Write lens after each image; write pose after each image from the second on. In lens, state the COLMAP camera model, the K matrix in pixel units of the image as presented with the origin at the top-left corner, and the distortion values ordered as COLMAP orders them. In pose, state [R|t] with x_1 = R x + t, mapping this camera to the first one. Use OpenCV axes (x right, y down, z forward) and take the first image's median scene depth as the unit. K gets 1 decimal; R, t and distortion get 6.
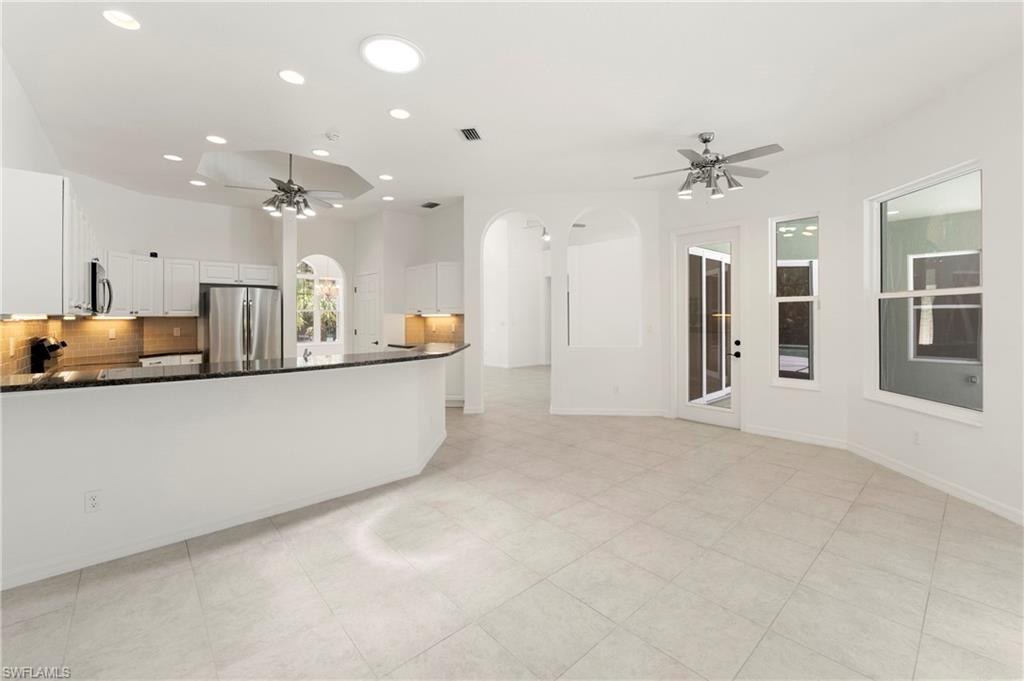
lens RADIAL K [[421.5, 0, 509.5], [0, 421.5, 314.2], [0, 0, 1]] dist [-0.007530, -0.000126]
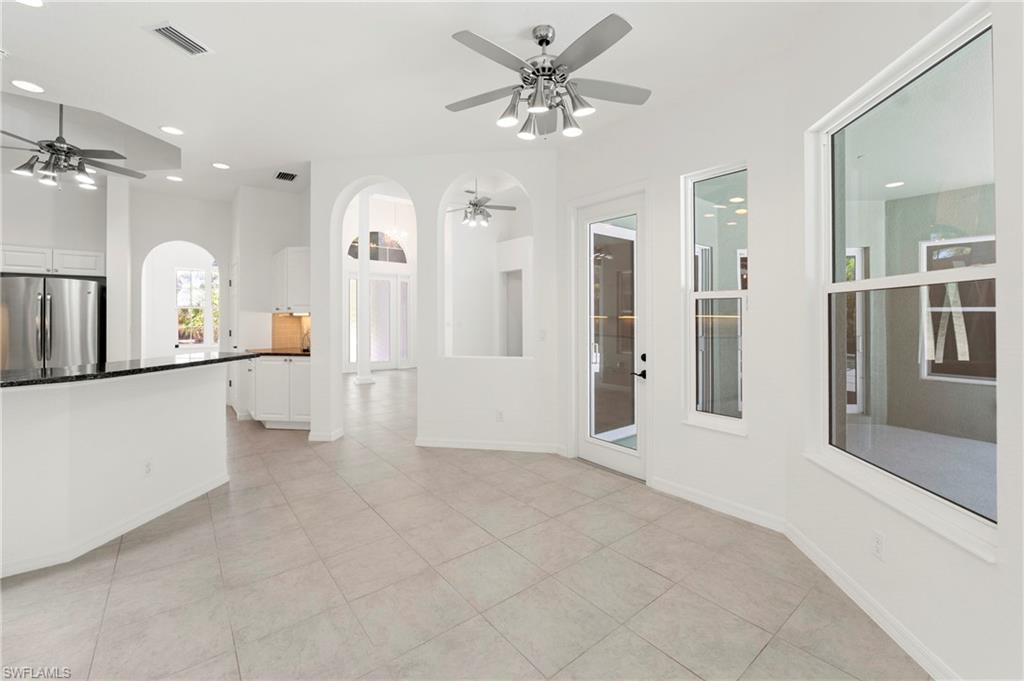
lens RADIAL K [[416.5, 0, 512.3], [0, 416.5, 309.9], [0, 0, 1]] dist [-0.009449, -0.000157]
pose [[0.998547, 0.008374, -0.053226, 0.333277], [-0.008939, 0.999906, -0.010401, -0.001692], [0.053134, 0.010862, 0.998528, 0.276969]]
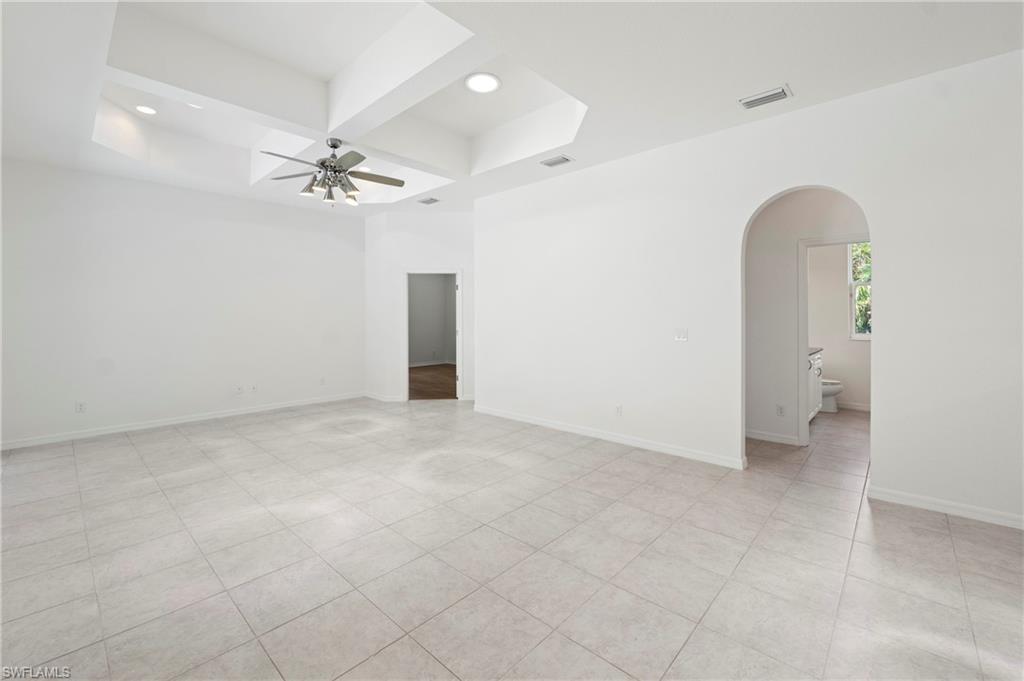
lens RADIAL K [[421.5, 0, 511.6], [0, 421.5, 319.1], [0, 0, 1]] dist [-0.010528, -0.000245]
pose [[-0.994843, 0.010945, -0.100839, 0.220916], [0.010584, 0.999936, 0.004111, 0.000880], [0.100877, 0.003022, -0.994894, 0.739370]]
